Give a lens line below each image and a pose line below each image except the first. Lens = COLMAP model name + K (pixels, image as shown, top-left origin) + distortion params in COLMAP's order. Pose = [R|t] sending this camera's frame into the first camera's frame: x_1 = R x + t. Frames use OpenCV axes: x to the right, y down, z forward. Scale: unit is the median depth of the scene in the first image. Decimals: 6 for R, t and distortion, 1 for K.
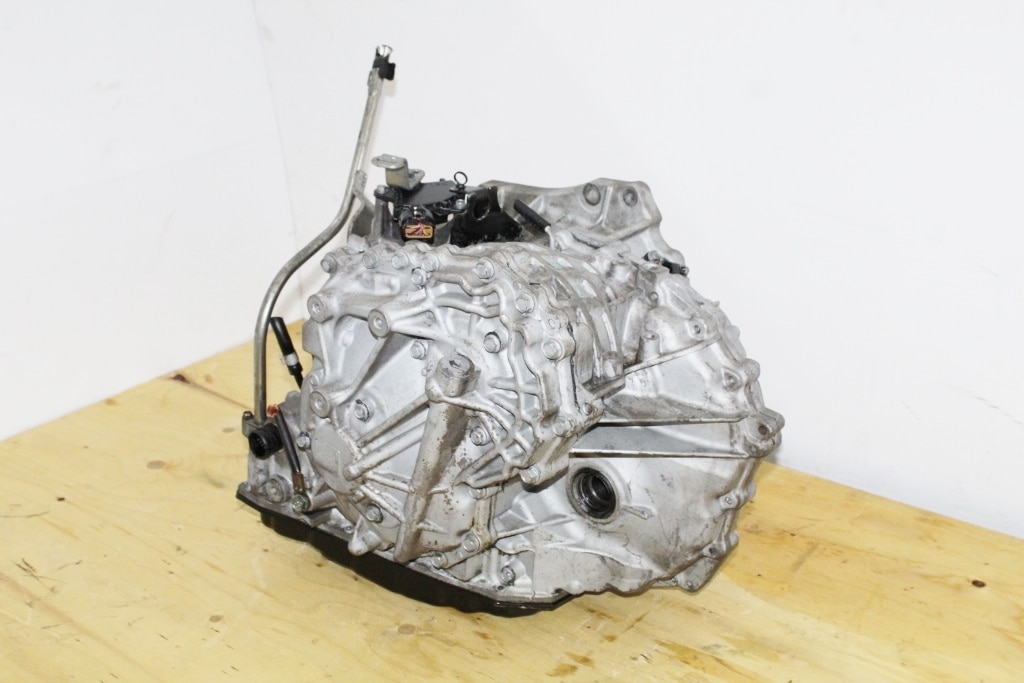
lens RADIAL K [[1298.3, 0, 508.6], [0, 1298.3, 344.6], [0, 0, 1]] dist [0.019676, 0.000000]
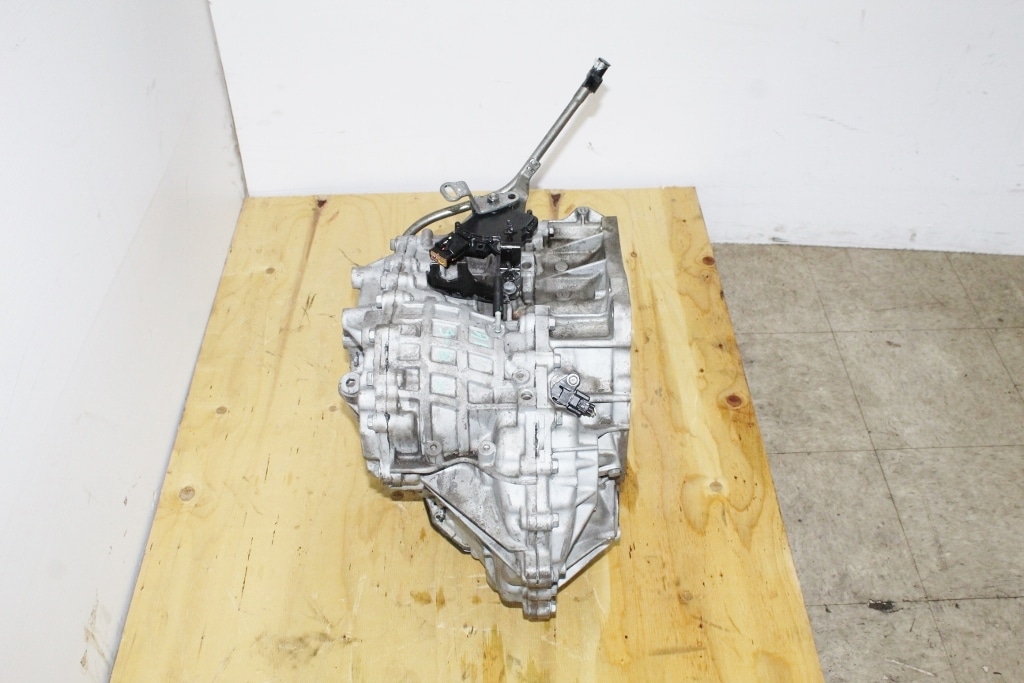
lens RADIAL K [[1053.1, 0, 515.3], [0, 1053.1, 350.8], [0, 0, 1]] dist [-0.075371, 0.000000]
pose [[0.658211, 0.533189, -0.531476, 0.504975], [-0.298249, 0.832888, 0.466204, -0.456721], [0.691235, -0.148348, 0.707239, 0.319425]]
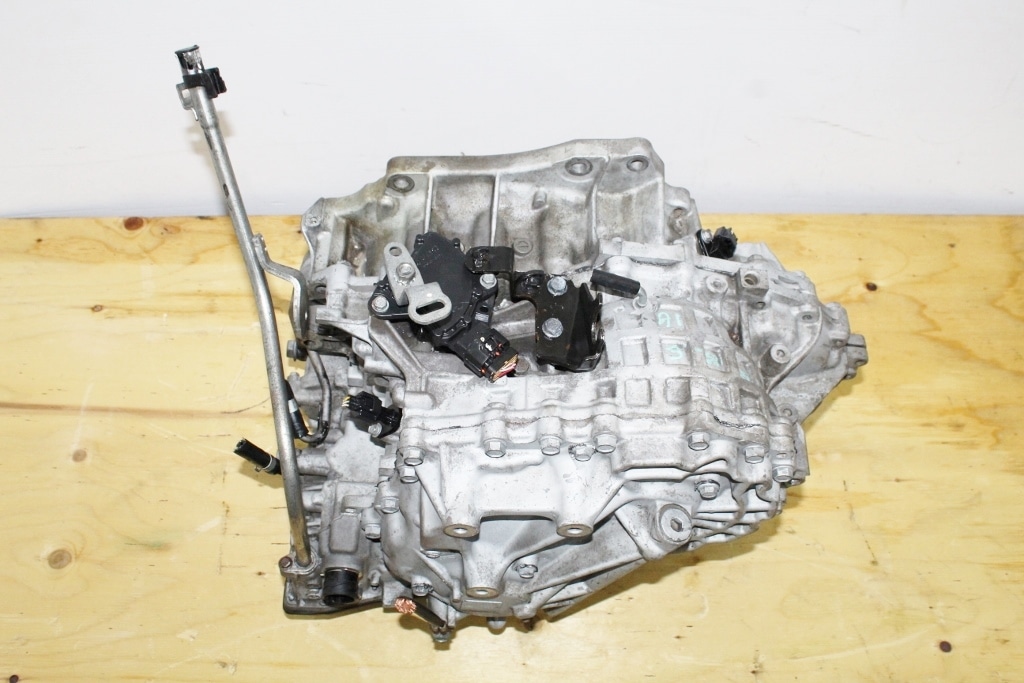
lens RADIAL K [[1053.1, 0, 514.8], [0, 1053.1, 337.4], [0, 0, 1]] dist [-0.075371, 0.000000]
pose [[0.763636, -0.531896, 0.365987, -0.266315], [0.216726, 0.745135, 0.630717, -0.462146], [-0.608185, -0.402320, 0.684287, 0.529033]]
